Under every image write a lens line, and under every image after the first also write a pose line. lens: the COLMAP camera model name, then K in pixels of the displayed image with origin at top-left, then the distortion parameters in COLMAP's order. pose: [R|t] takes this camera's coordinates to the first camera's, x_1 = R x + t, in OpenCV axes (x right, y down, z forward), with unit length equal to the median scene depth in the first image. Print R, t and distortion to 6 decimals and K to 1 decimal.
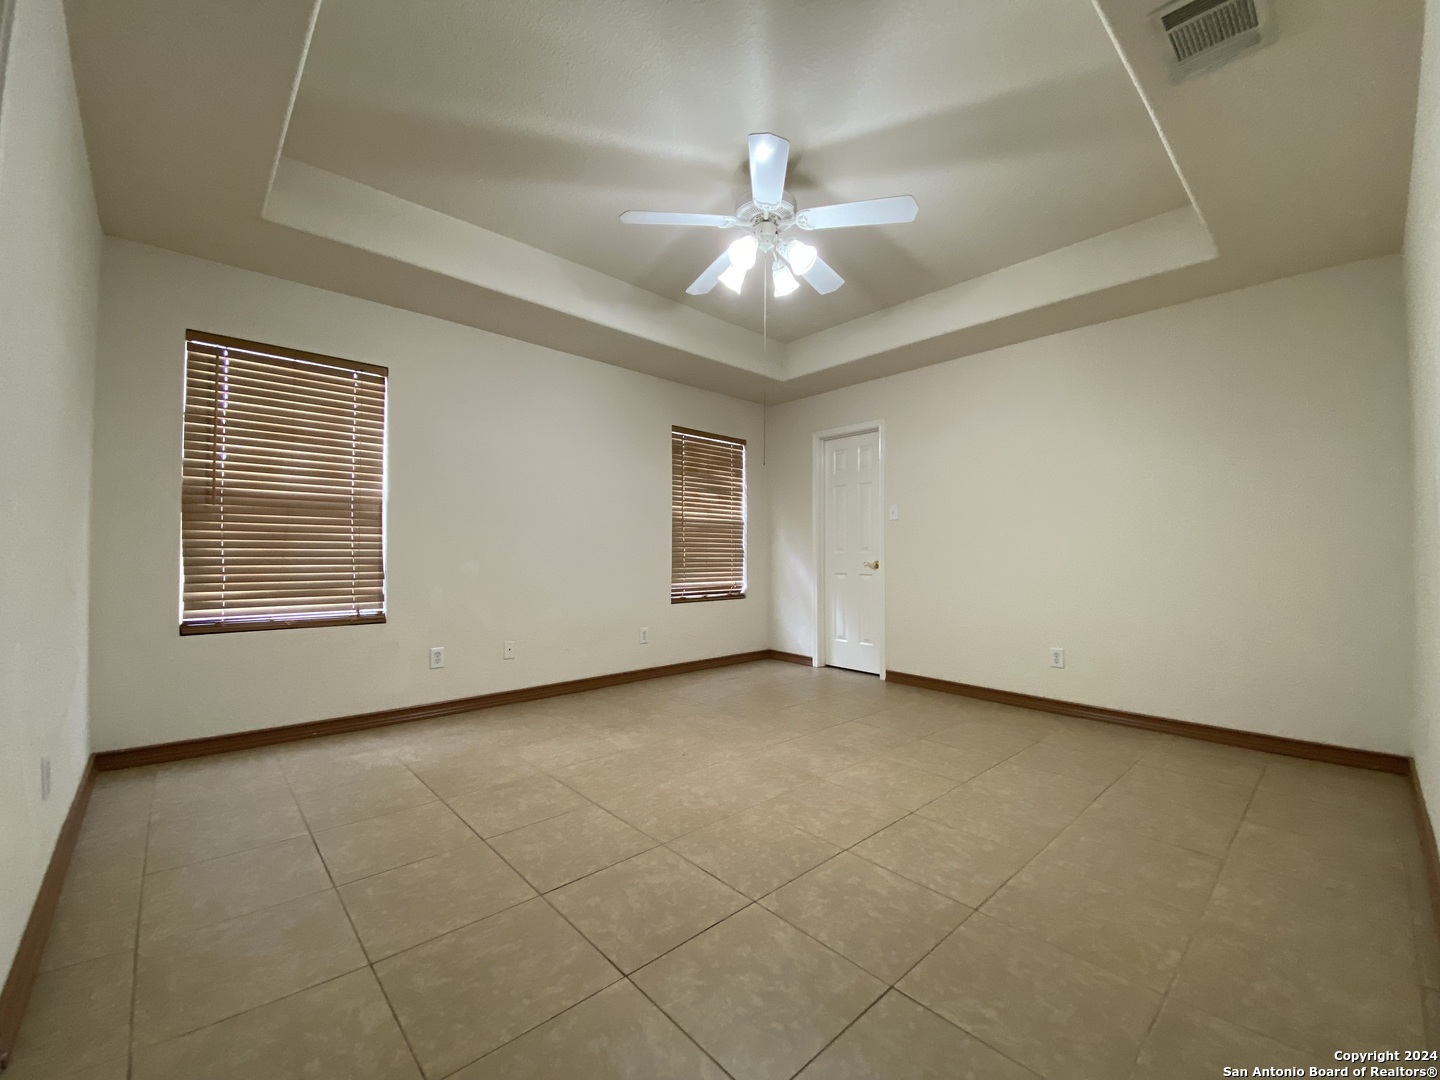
lens RADIAL K [[589.0, 0, 718.2], [0, 589.0, 543.0], [0, 0, 1]] dist [0.035563, -0.029526]
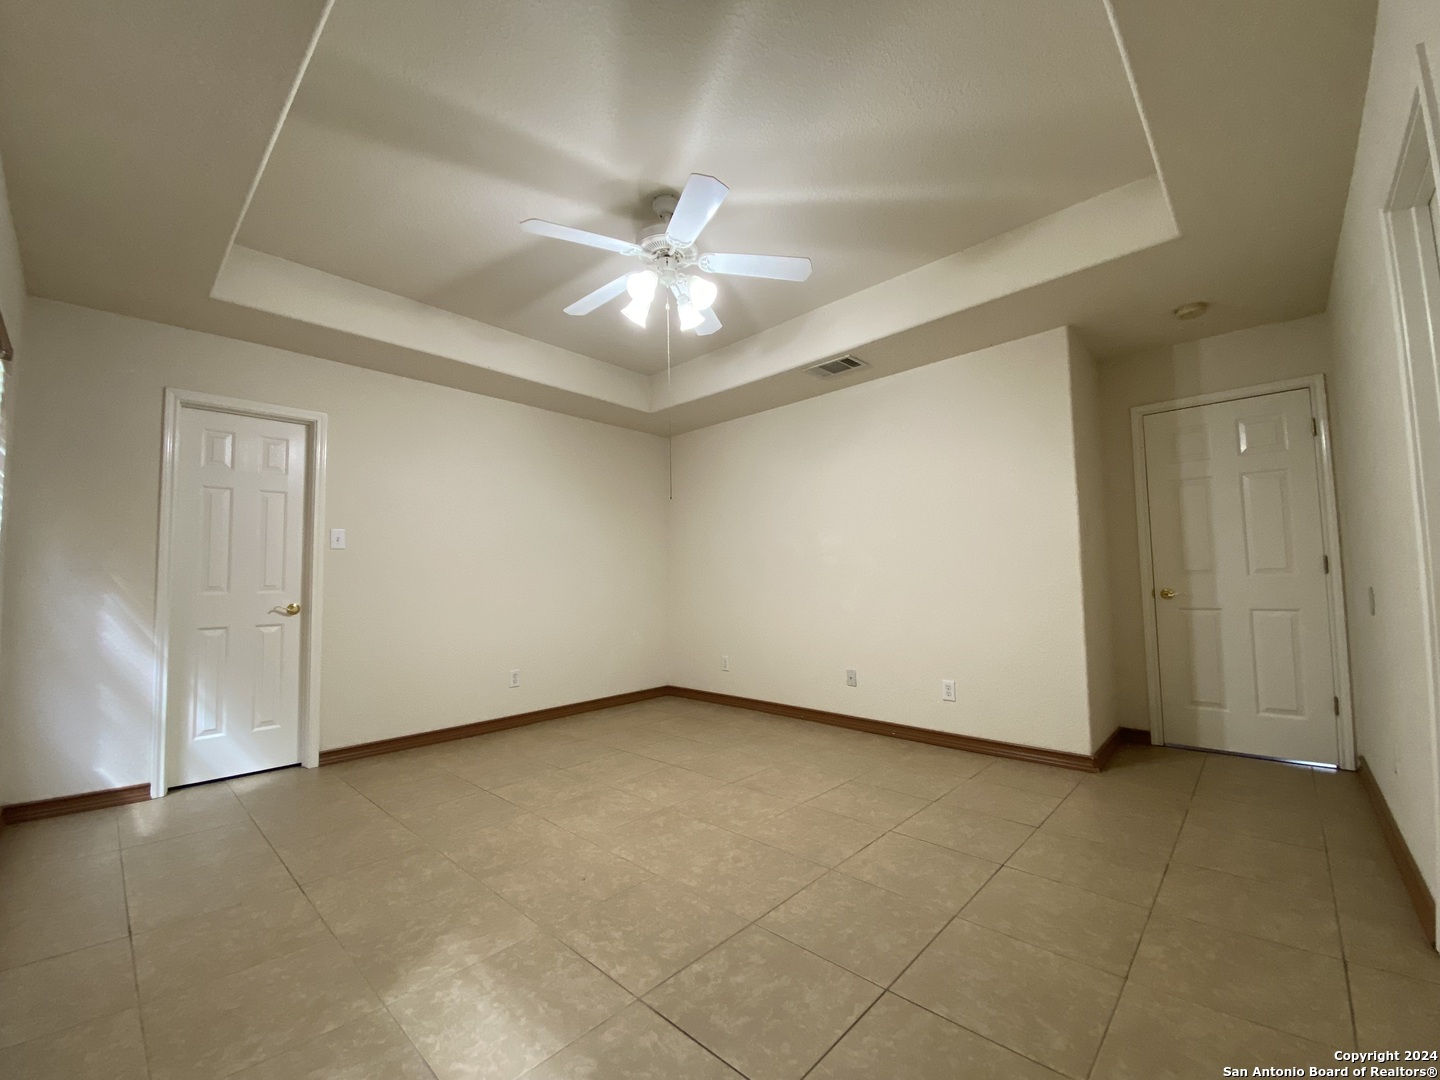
lens RADIAL K [[589.0, 0, 718.2], [0, 589.0, 543.0], [0, 0, 1]] dist [0.035563, -0.029526]
pose [[-0.079087, 0.060213, 0.995048, -0.901852], [-0.001584, 0.998165, -0.060527, -0.001216], [-0.996866, -0.006363, -0.078847, 1.004885]]
